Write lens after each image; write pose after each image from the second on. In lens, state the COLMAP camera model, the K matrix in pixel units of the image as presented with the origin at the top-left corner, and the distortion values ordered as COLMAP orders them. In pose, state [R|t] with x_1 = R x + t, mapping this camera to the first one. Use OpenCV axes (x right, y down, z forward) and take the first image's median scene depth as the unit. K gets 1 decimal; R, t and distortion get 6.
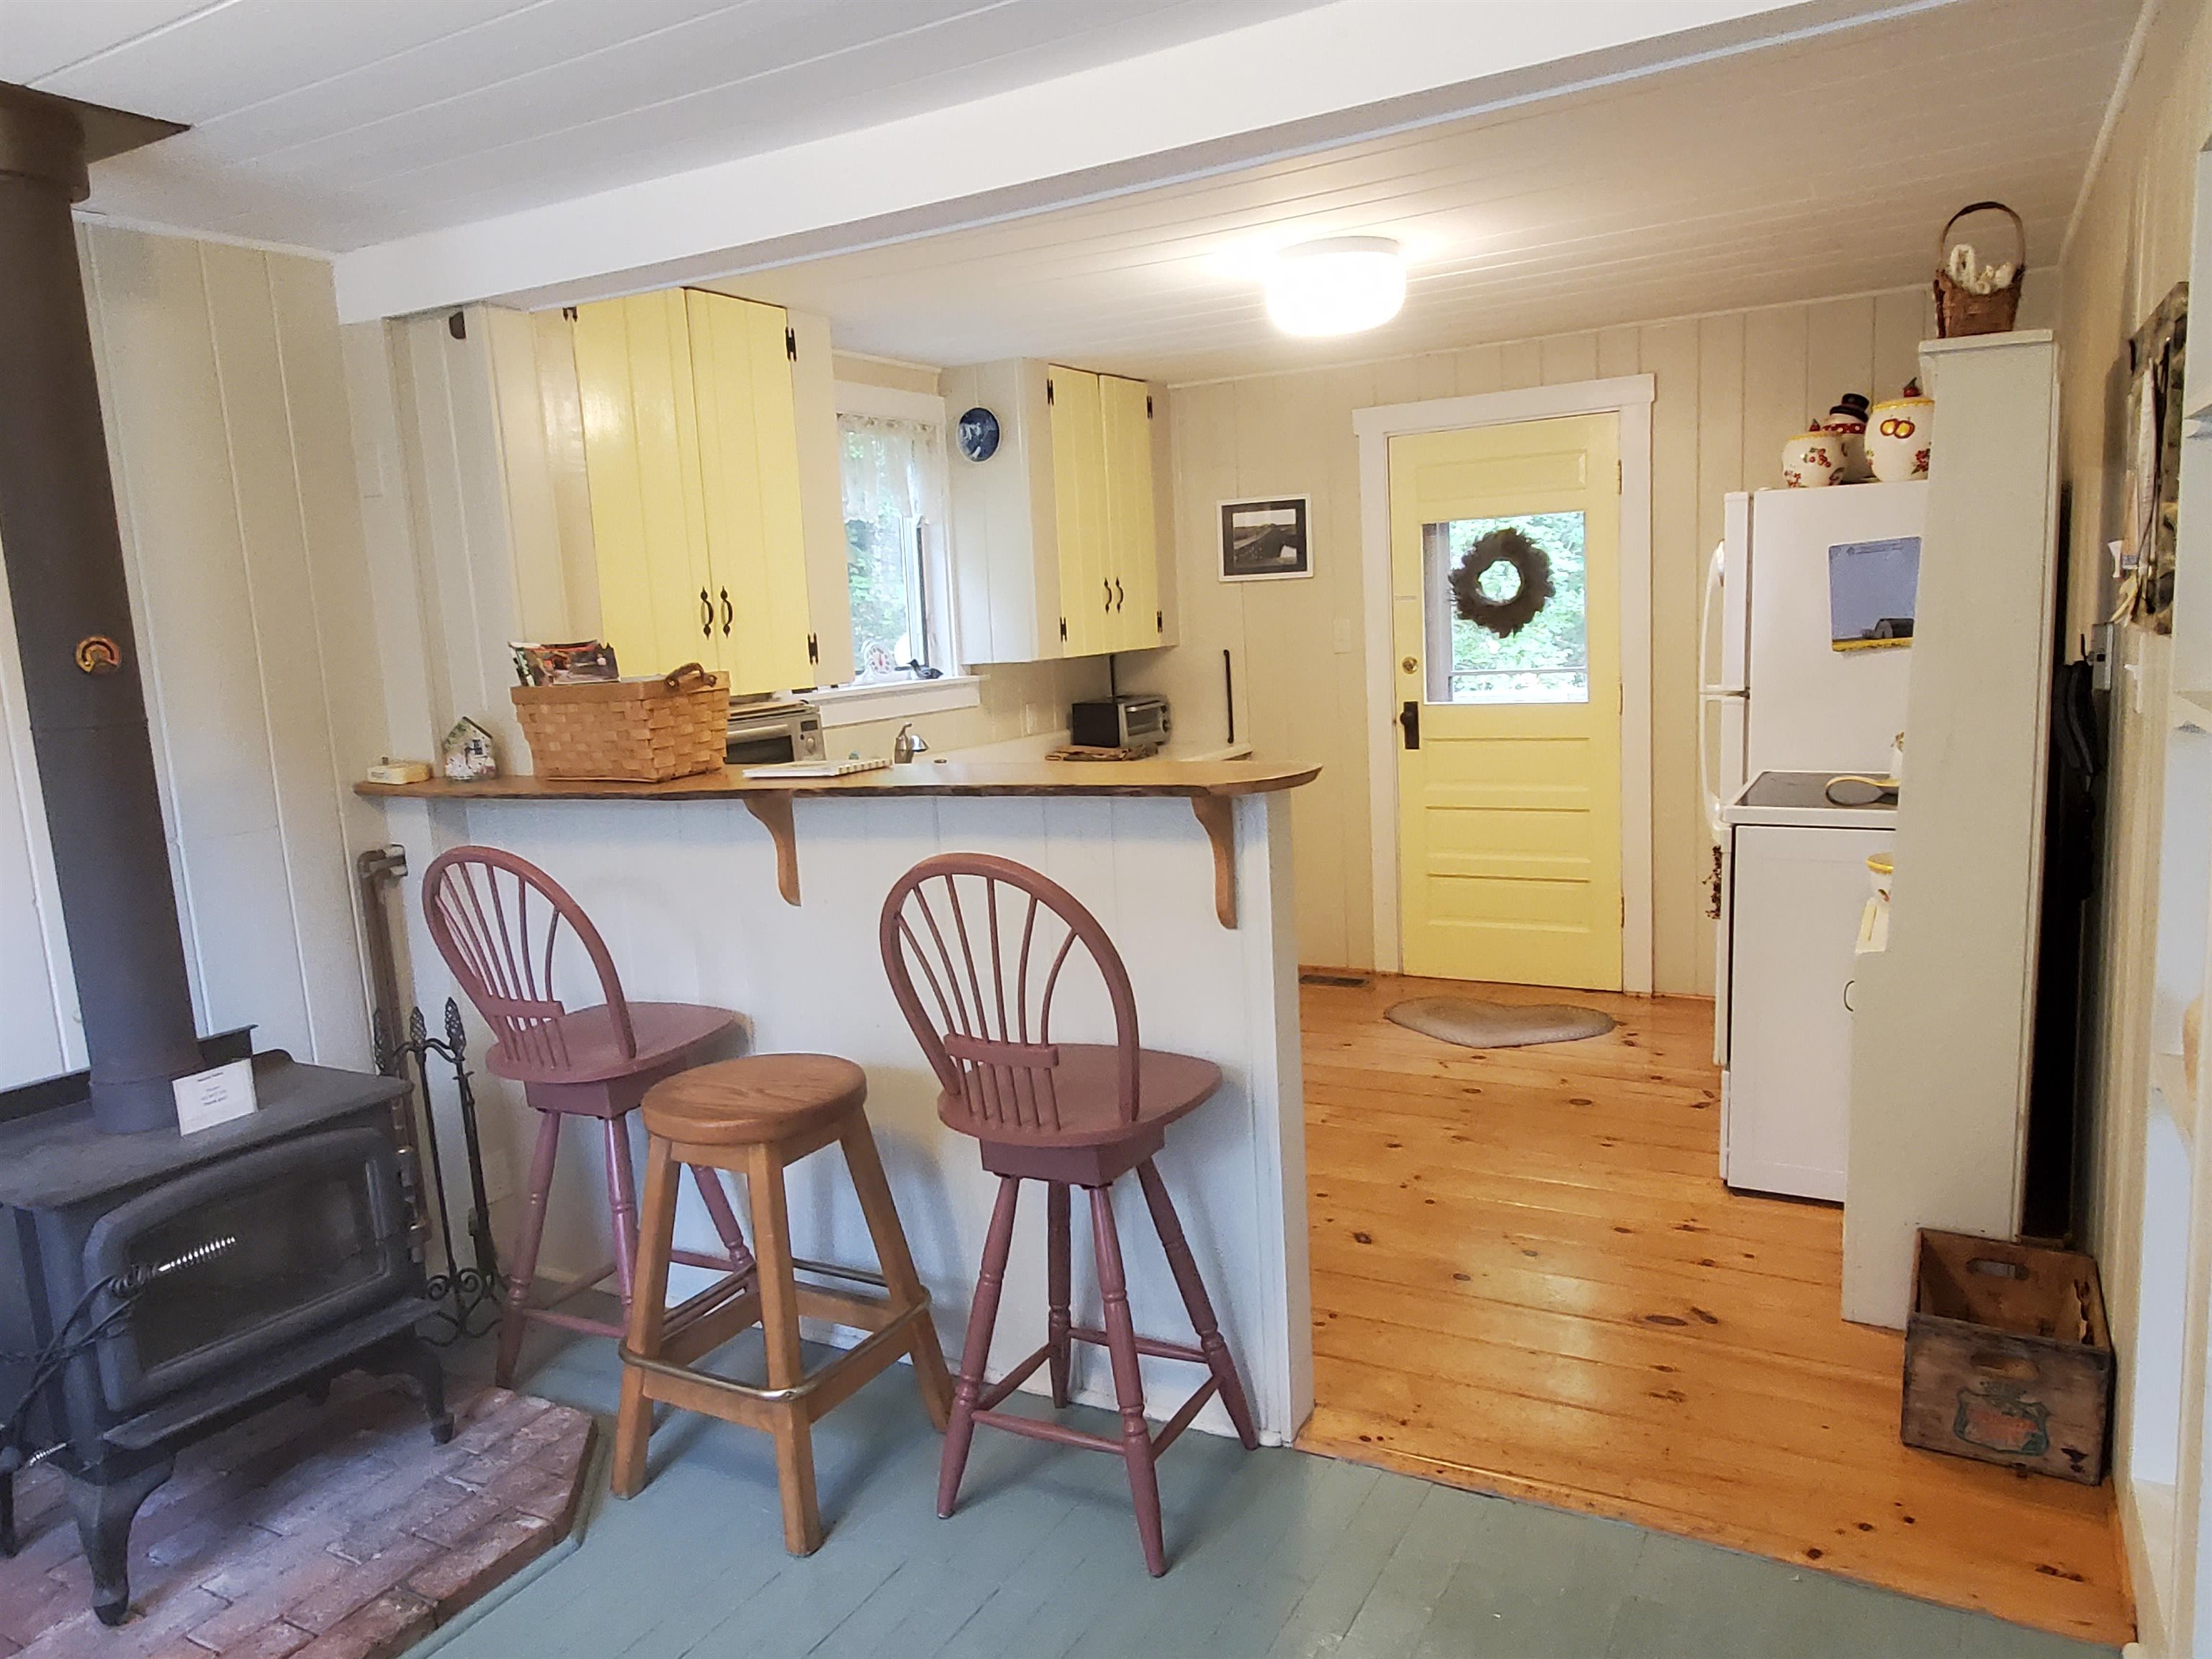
lens RADIAL K [[1526.0, 0, 1107.2], [0, 1526.0, 831.8], [0, 0, 1]] dist [0.001354, 0.012447]
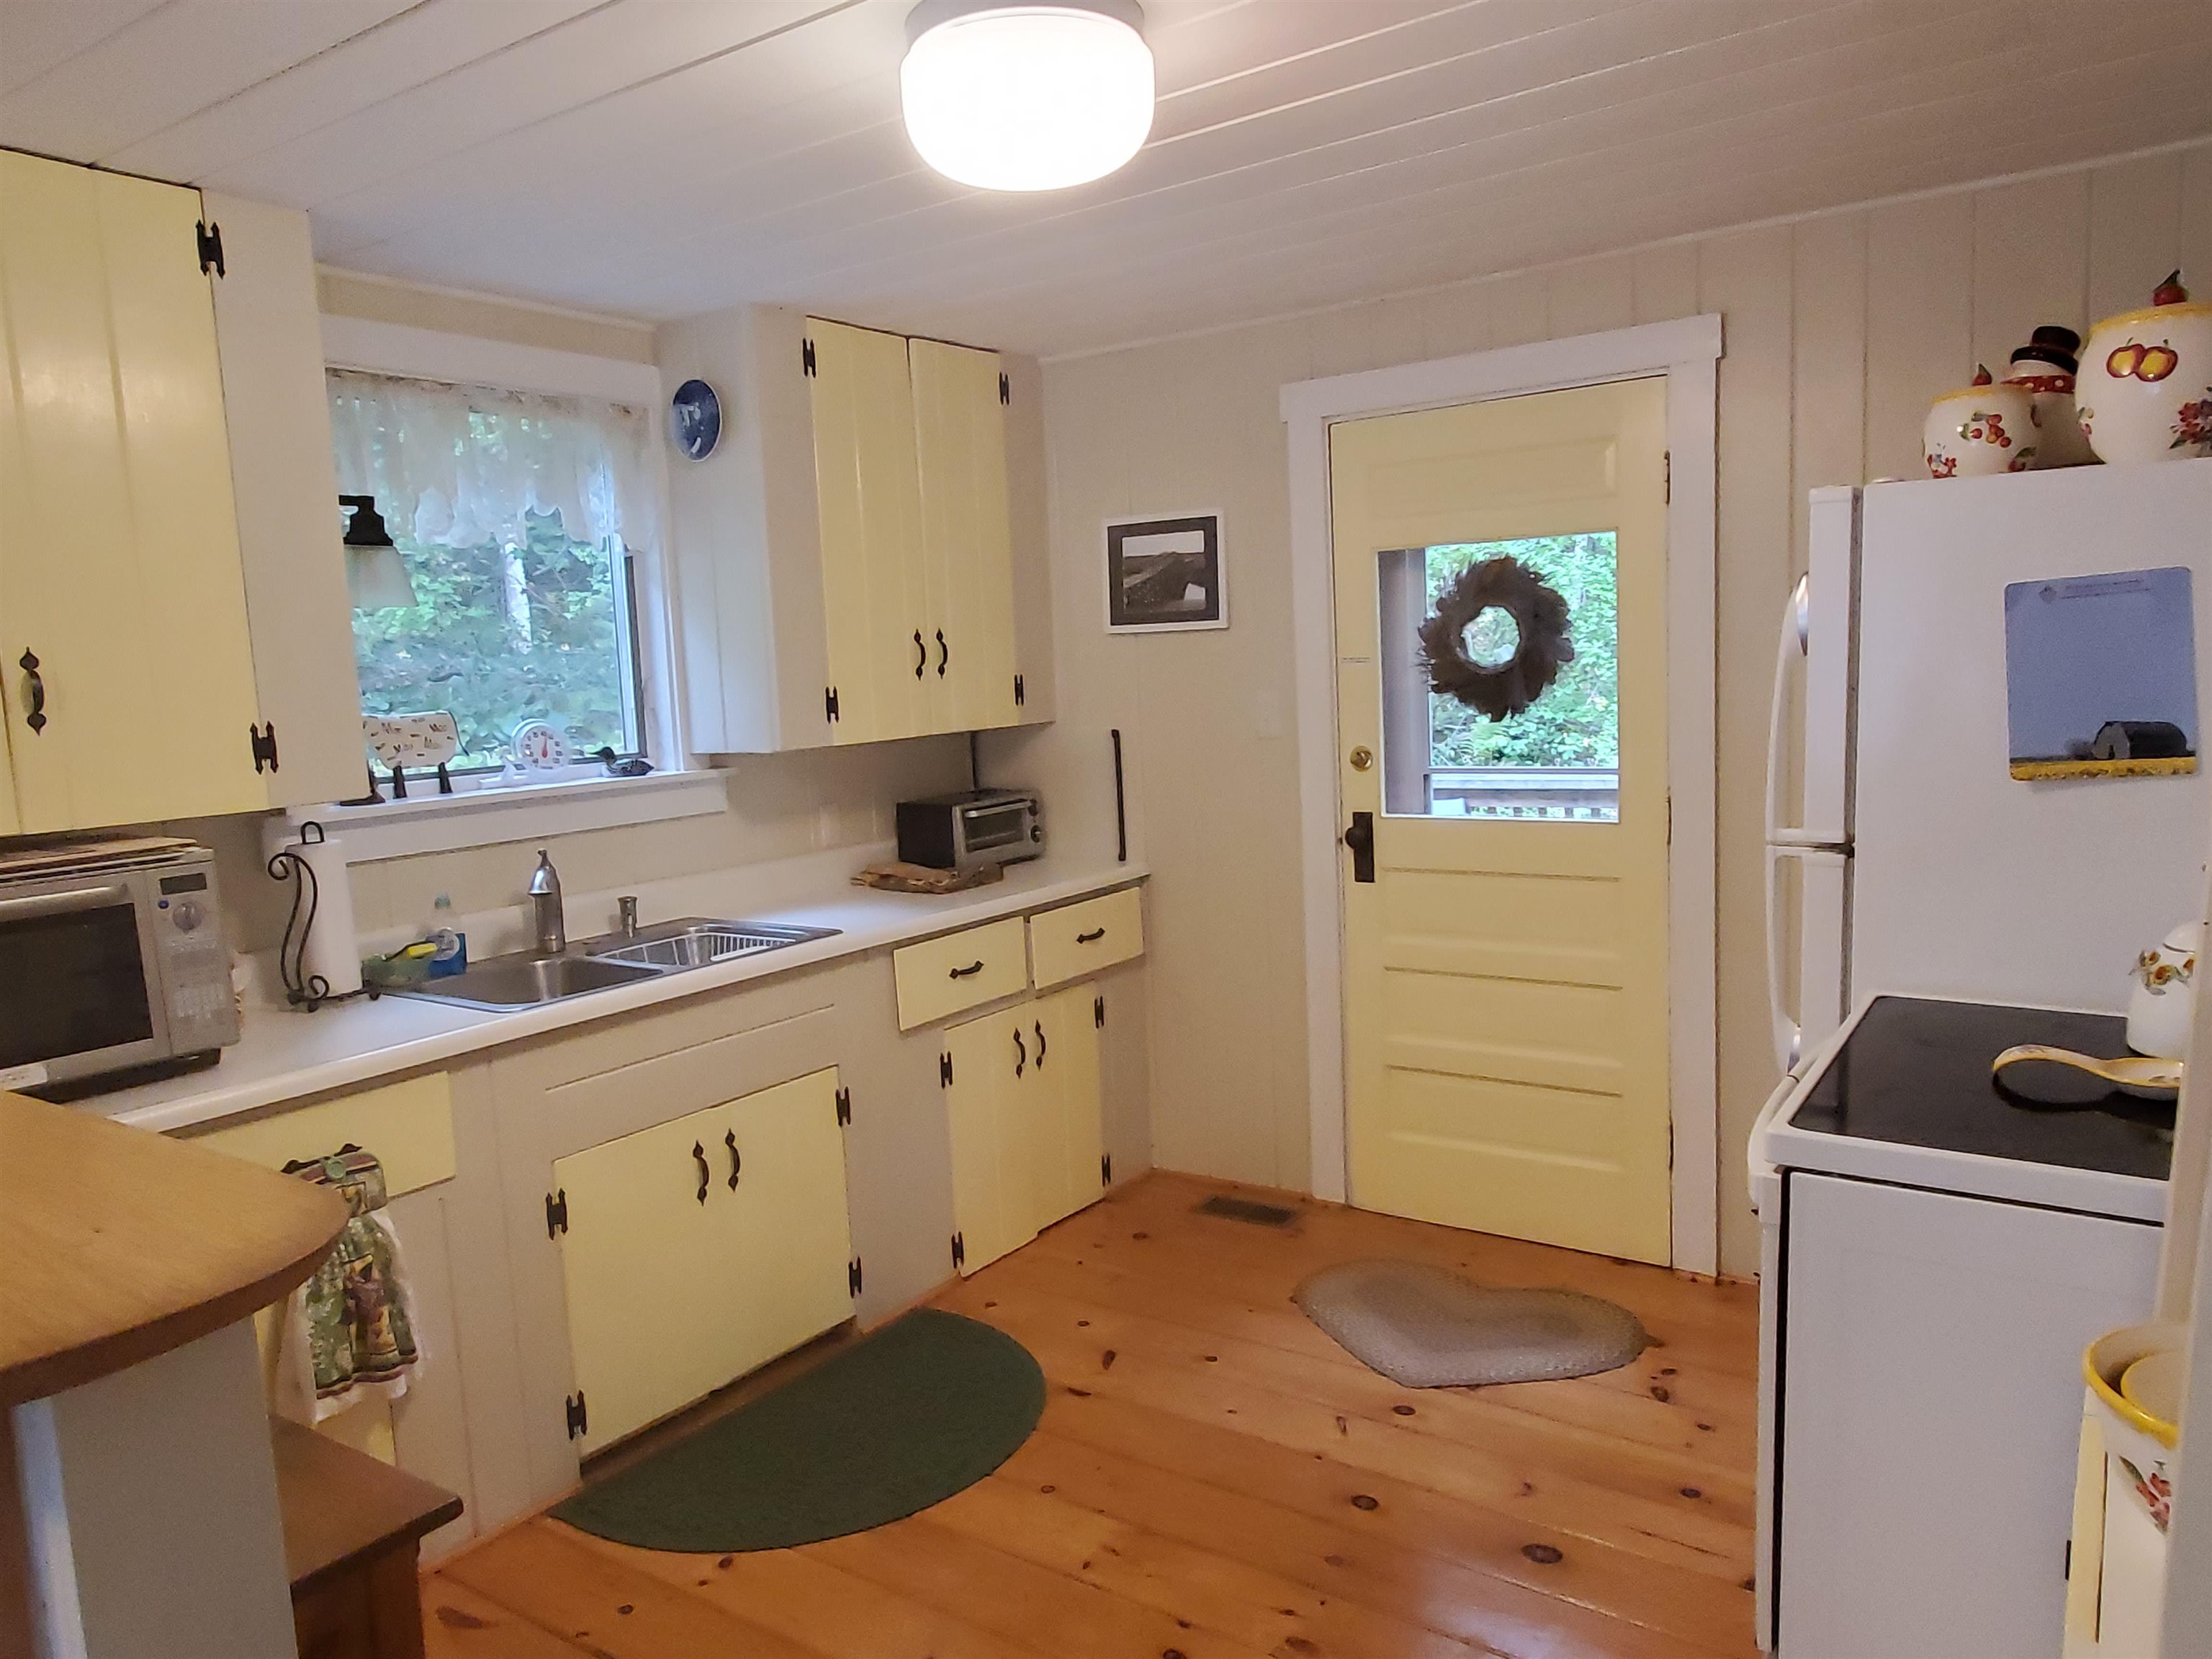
lens RADIAL K [[1534.2, 0, 1102.5], [0, 1534.2, 841.7], [0, 0, 1]] dist [0.009532, -0.009318]
pose [[0.995313, 0.017672, -0.095074, 0.160484], [-0.019557, 0.999629, -0.018933, -0.061351], [0.094705, 0.020704, 0.995290, 0.332133]]
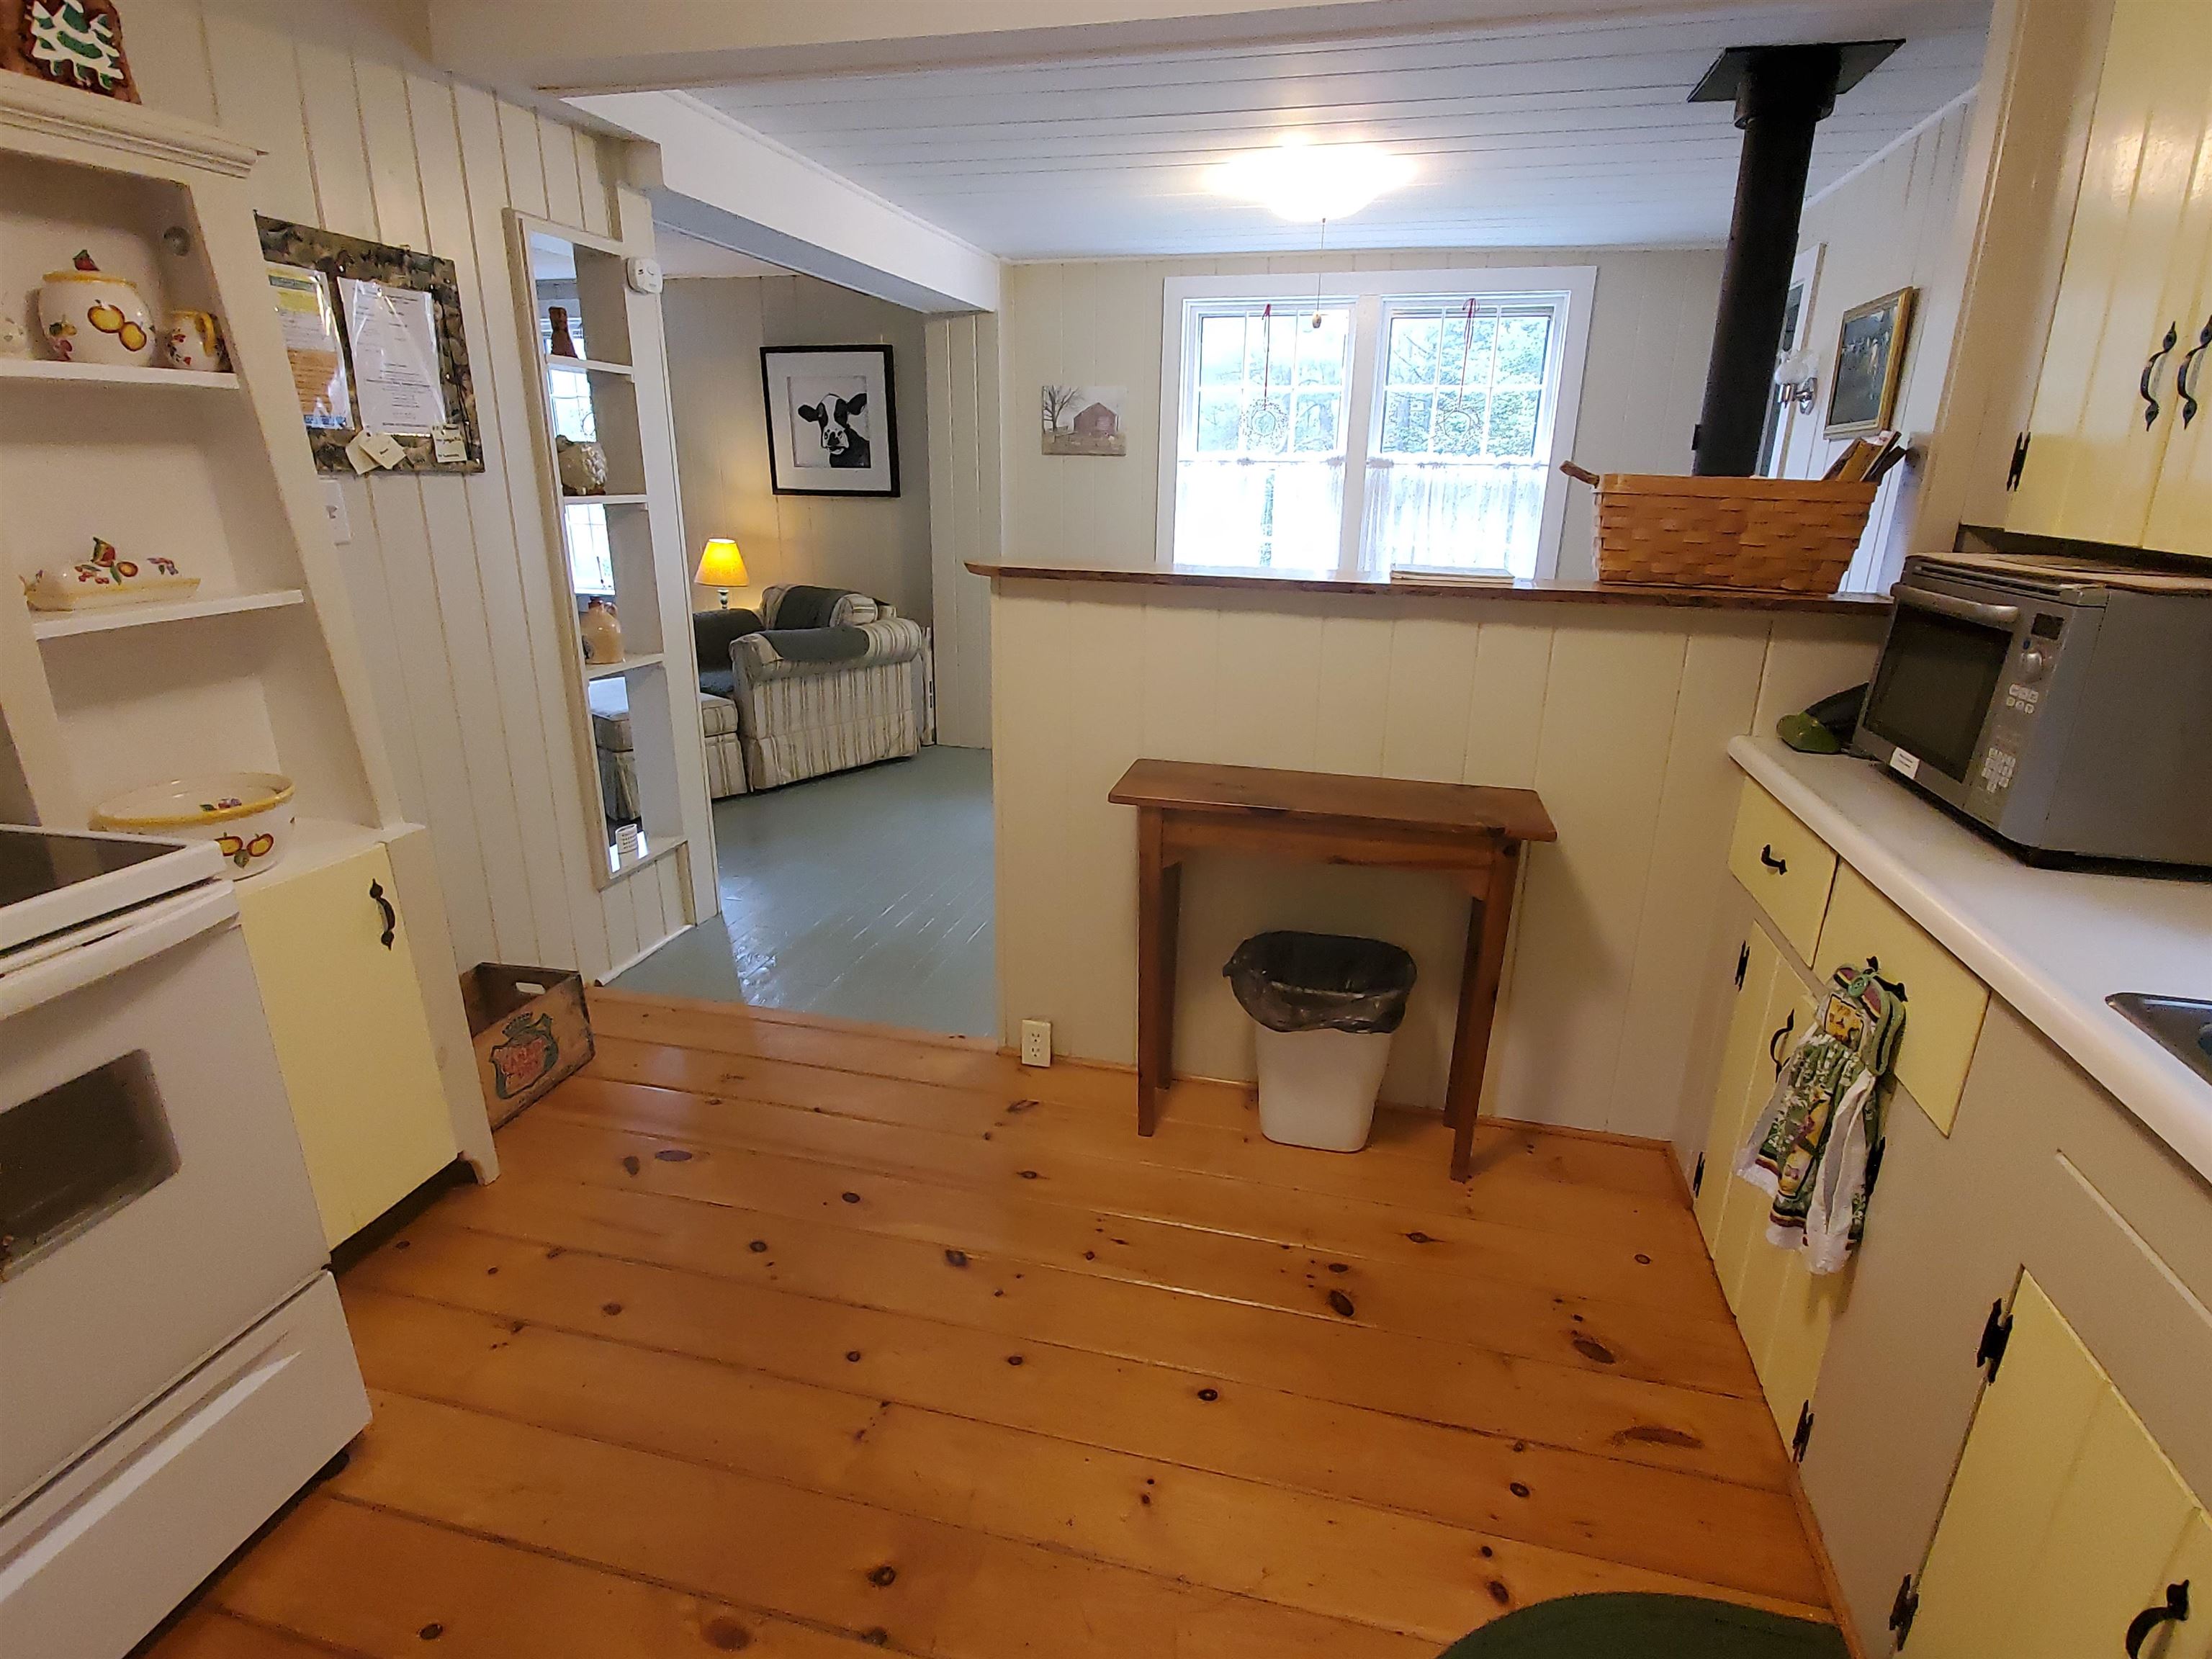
lens RADIAL K [[1142.8, 0, 1113.6], [0, 1142.8, 831.5], [0, 0, 1]] dist [0.017371, 0.003588]
pose [[-0.966143, 0.116062, -0.230430, 0.130761], [-0.000279, 0.892639, 0.450772, -0.135879], [0.258008, 0.435574, -0.862385, 0.951308]]
